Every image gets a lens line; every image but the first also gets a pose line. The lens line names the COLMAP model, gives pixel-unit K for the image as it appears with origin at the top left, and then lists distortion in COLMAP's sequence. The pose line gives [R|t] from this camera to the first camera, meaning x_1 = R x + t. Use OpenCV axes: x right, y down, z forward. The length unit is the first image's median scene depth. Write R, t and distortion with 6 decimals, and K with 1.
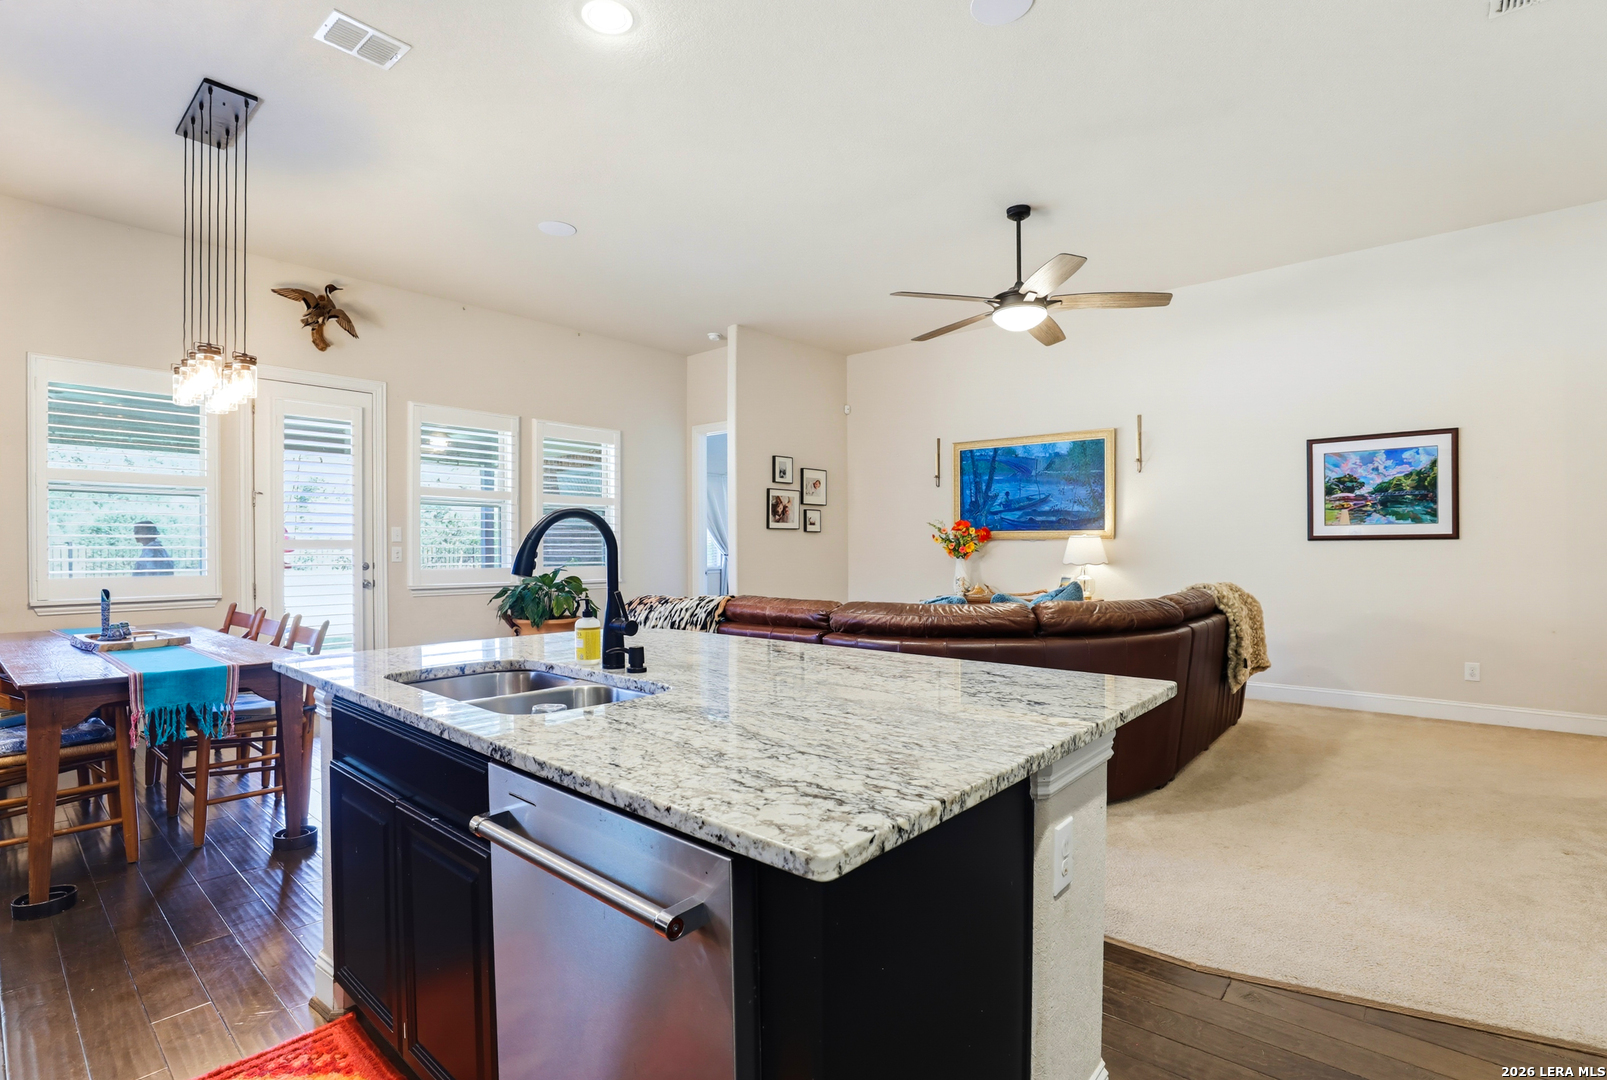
lens RADIAL K [[752.7, 0, 794.9], [0, 752.7, 552.5], [0, 0, 1]] dist [-0.043375, 0.014379]
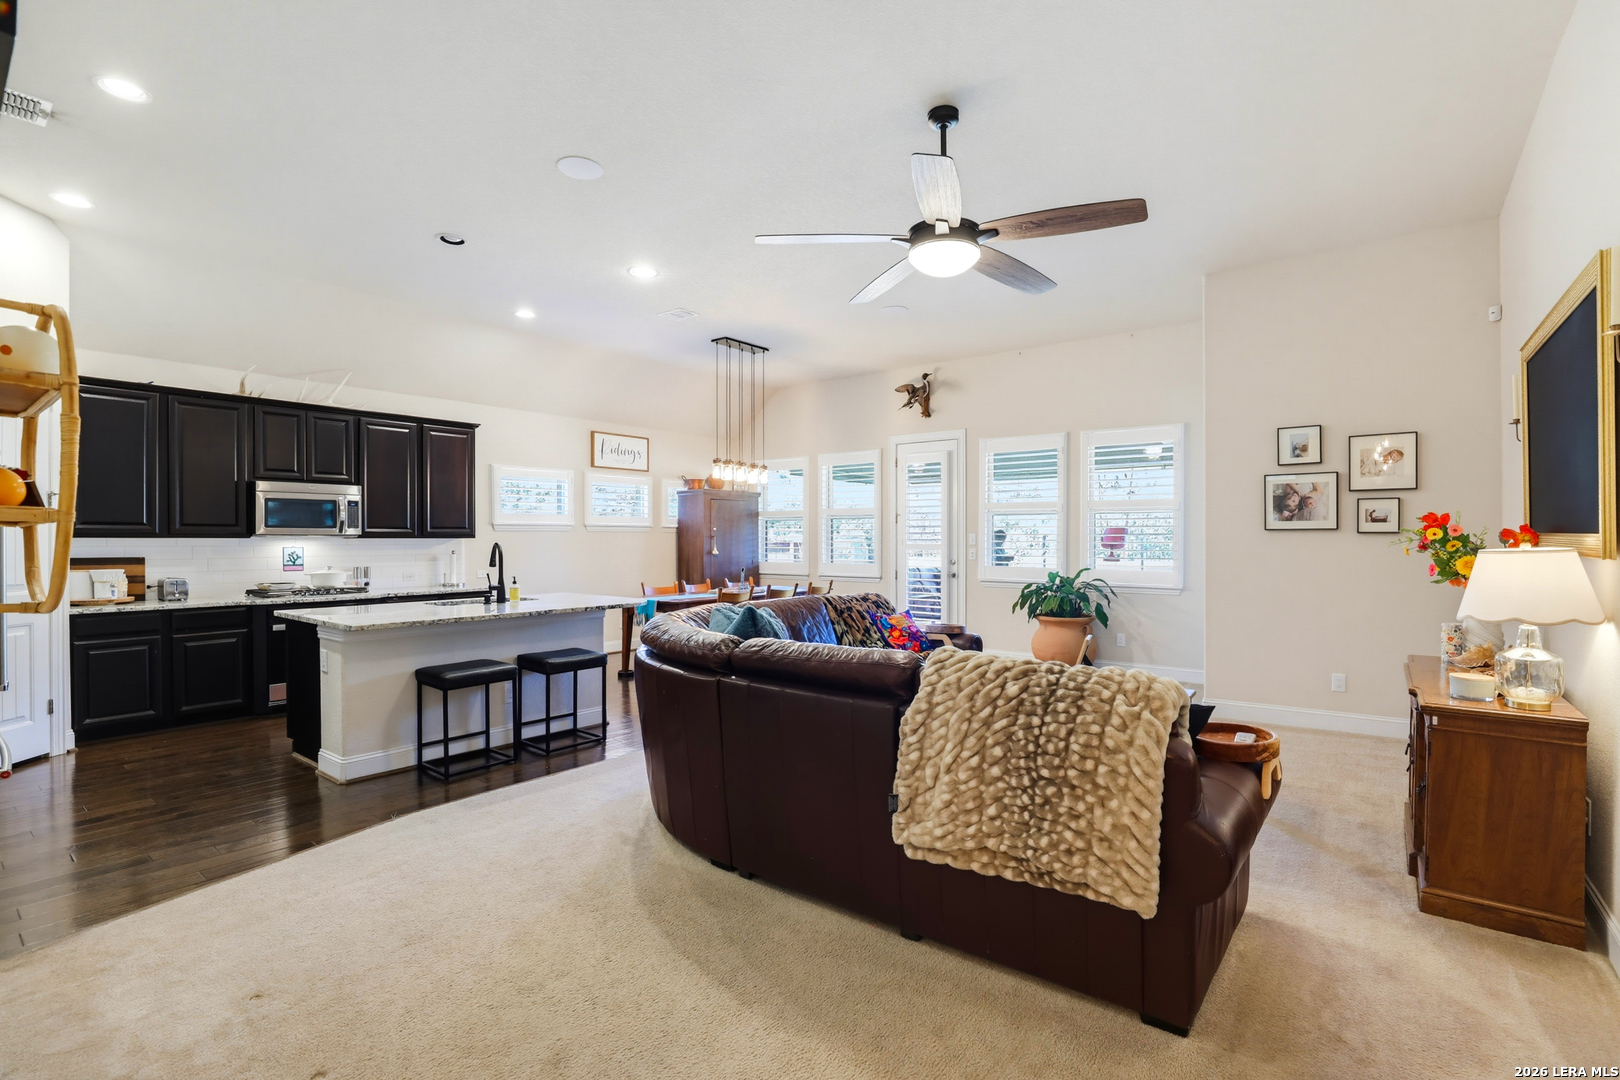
lens RADIAL K [[730.5, 0, 822.7], [0, 730.5, 541.3], [0, 0, 1]] dist [-0.045784, 0.012369]
pose [[0.074191, 0.006305, -0.997224, 1.293181], [-0.005251, 0.999969, 0.005931, -0.046258], [0.997230, 0.004797, 0.074222, 1.059884]]
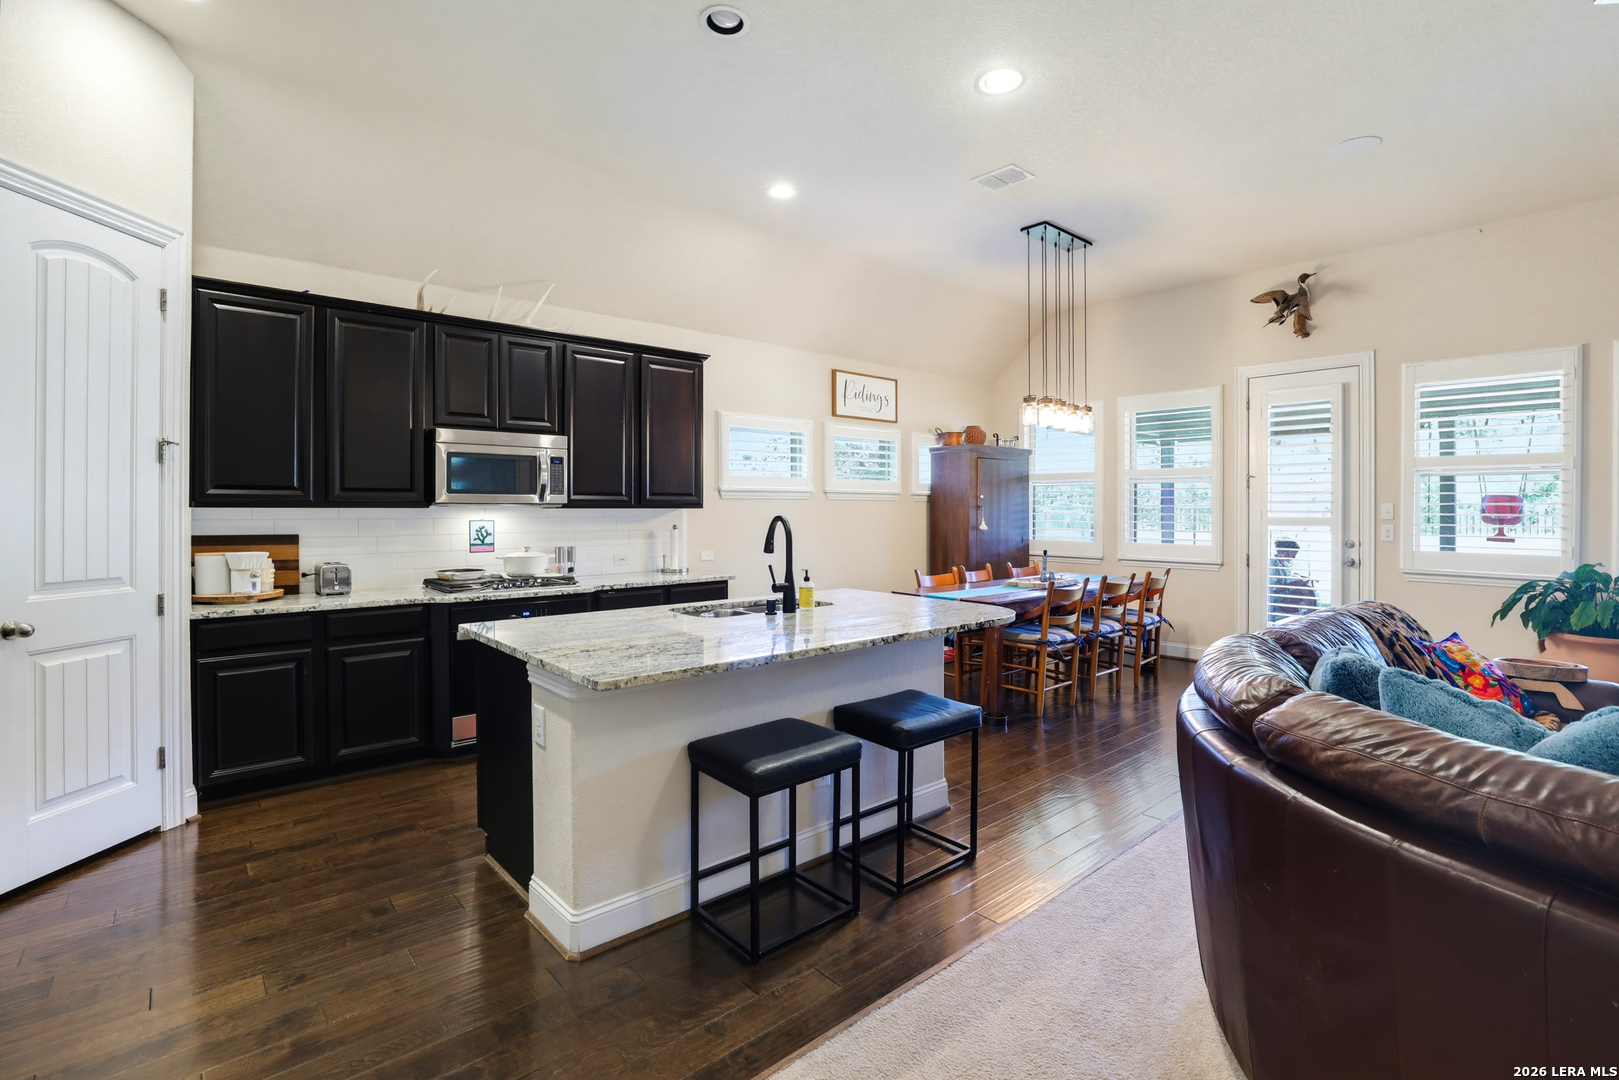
lens RADIAL K [[746.3, 0, 829.0], [0, 746.3, 510.5], [0, 0, 1]] dist [-0.048918, 0.013493]
pose [[-0.113846, 0.004714, -0.993487, 0.745366], [-0.006184, 0.999966, 0.005454, -0.043745], [0.993479, 0.006764, -0.113813, 0.697340]]
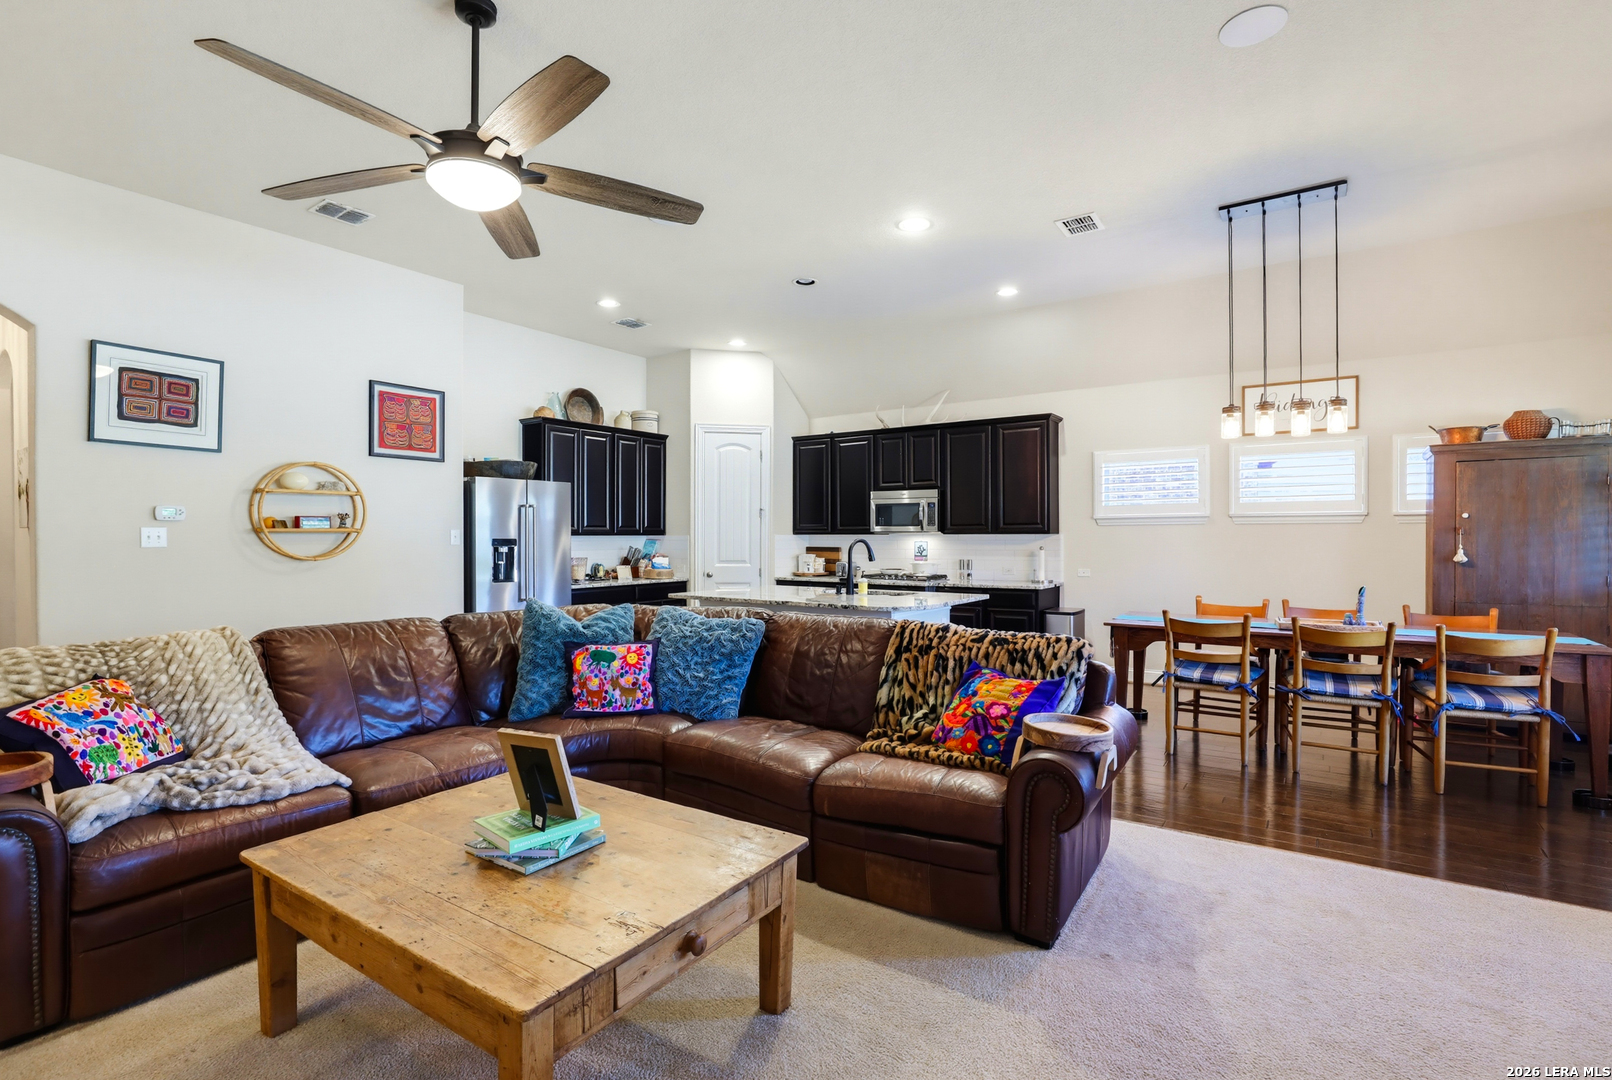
lens RADIAL K [[755.1, 0, 814.3], [0, 755.1, 530.6], [0, 0, 1]] dist [-0.047208, 0.013716]
pose [[-0.991933, 0.003392, -0.126721, 0.135143], [0.003499, 0.999994, -0.000623, -0.047390], [0.126718, -0.001061, -0.991938, 2.089297]]
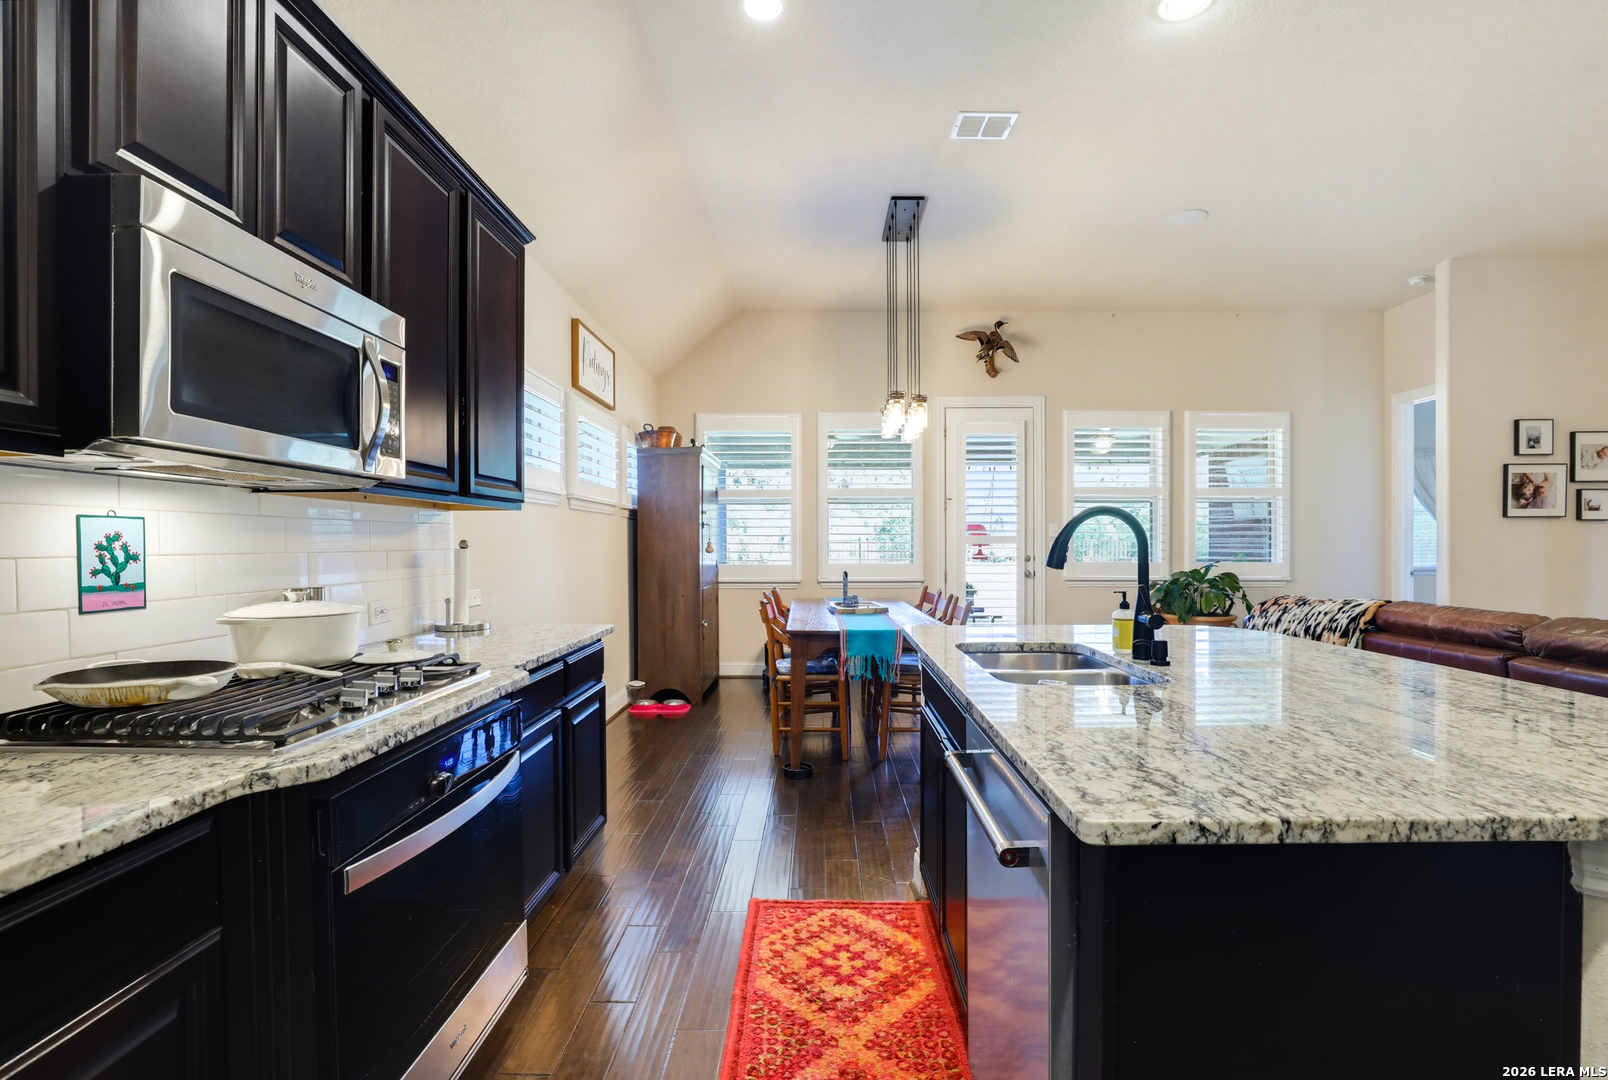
lens RADIAL K [[745.6, 0, 814.8], [0, 745.6, 549.9], [0, 0, 1]] dist [-0.041888, 0.013978]
pose [[0.653571, 0.007150, -0.756832, 0.129522], [-0.003974, 0.999974, 0.006015, -0.000759], [0.756855, -0.000923, 0.653582, -0.006296]]
